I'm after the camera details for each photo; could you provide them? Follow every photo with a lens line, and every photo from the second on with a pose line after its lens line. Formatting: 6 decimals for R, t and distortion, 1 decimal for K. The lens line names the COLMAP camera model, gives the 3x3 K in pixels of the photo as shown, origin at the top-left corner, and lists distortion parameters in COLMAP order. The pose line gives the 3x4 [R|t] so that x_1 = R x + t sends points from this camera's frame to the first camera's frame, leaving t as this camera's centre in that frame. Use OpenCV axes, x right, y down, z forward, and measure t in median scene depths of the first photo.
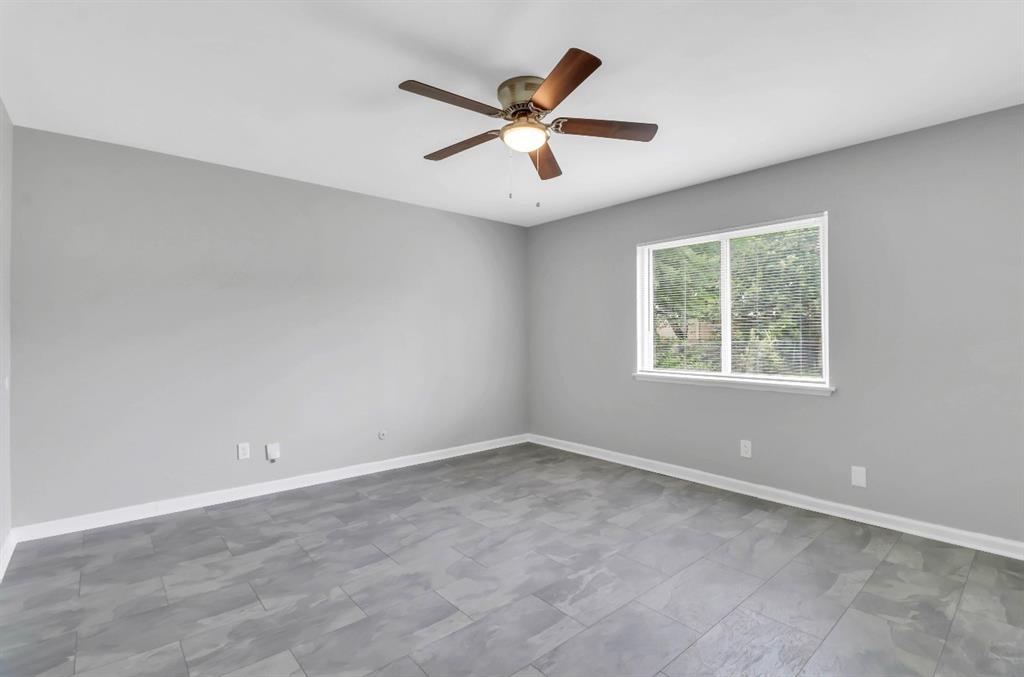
lens RADIAL K [[473.5, 0, 511.9], [0, 473.5, 334.6], [0, 0, 1]] dist [-0.003692, -0.010435]
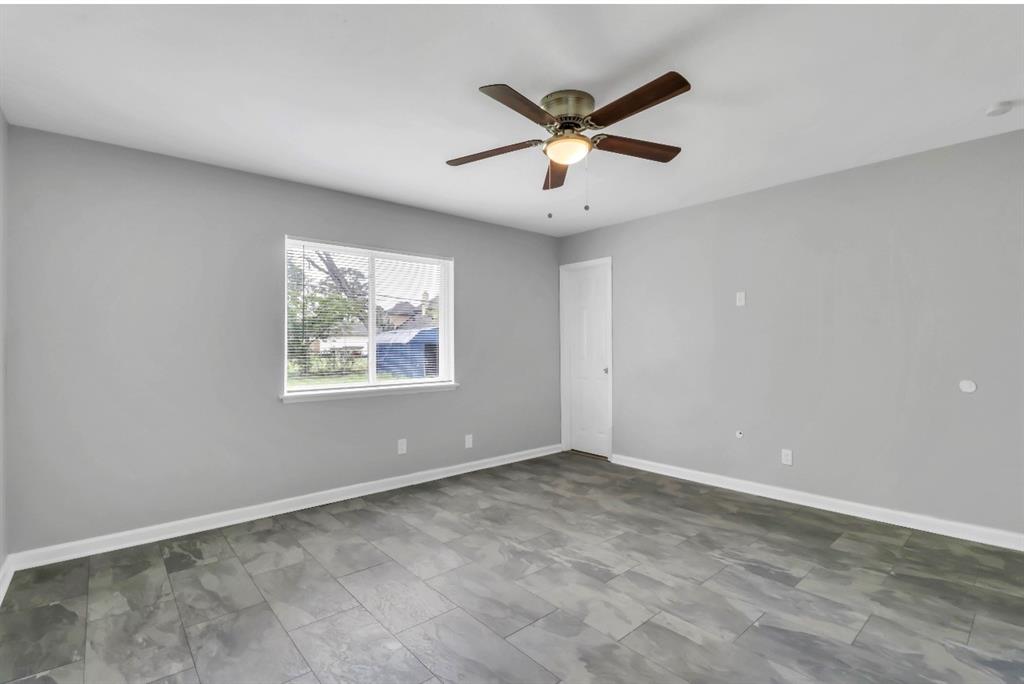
lens RADIAL K [[475.6, 0, 499.9], [0, 475.6, 342.9], [0, 0, 1]] dist [0.000170, -0.012400]
pose [[0.012605, 0.005712, 0.999904, -0.734379], [0.007413, 0.999956, -0.005806, 0.000426], [-0.999893, 0.007485, 0.012562, 0.849629]]
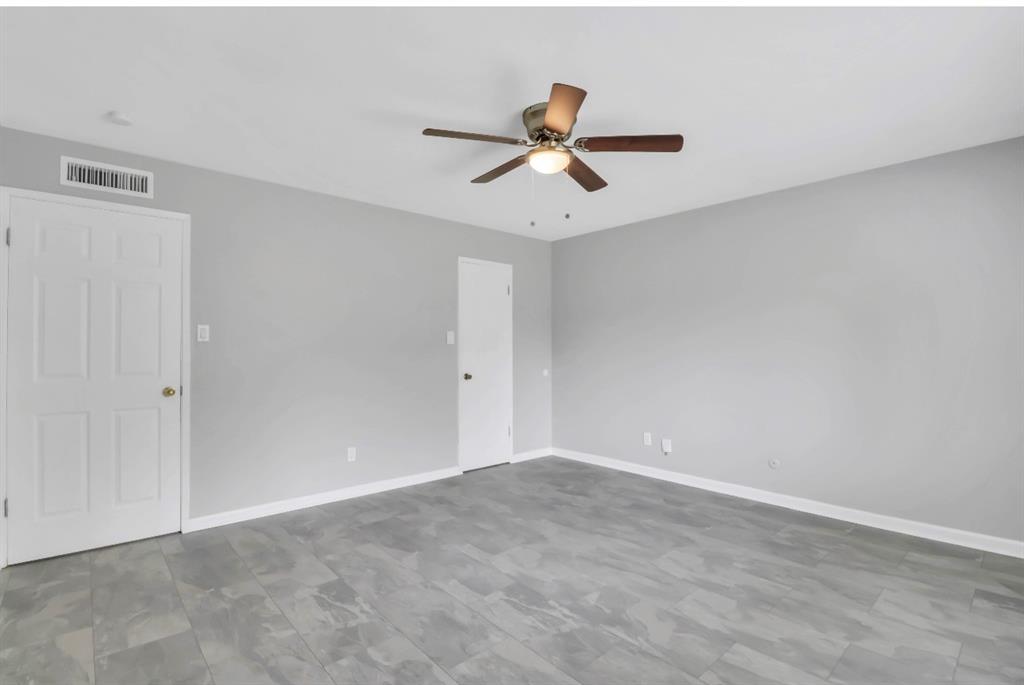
lens RADIAL K [[475.6, 0, 499.9], [0, 475.6, 343.4], [0, 0, 1]] dist [0.000170, -0.012400]
pose [[0.005135, -0.010545, -0.999931, 0.806637], [-0.001325, 0.999943, -0.010551, 0.001773], [0.999986, 0.001379, 0.005121, 0.661883]]
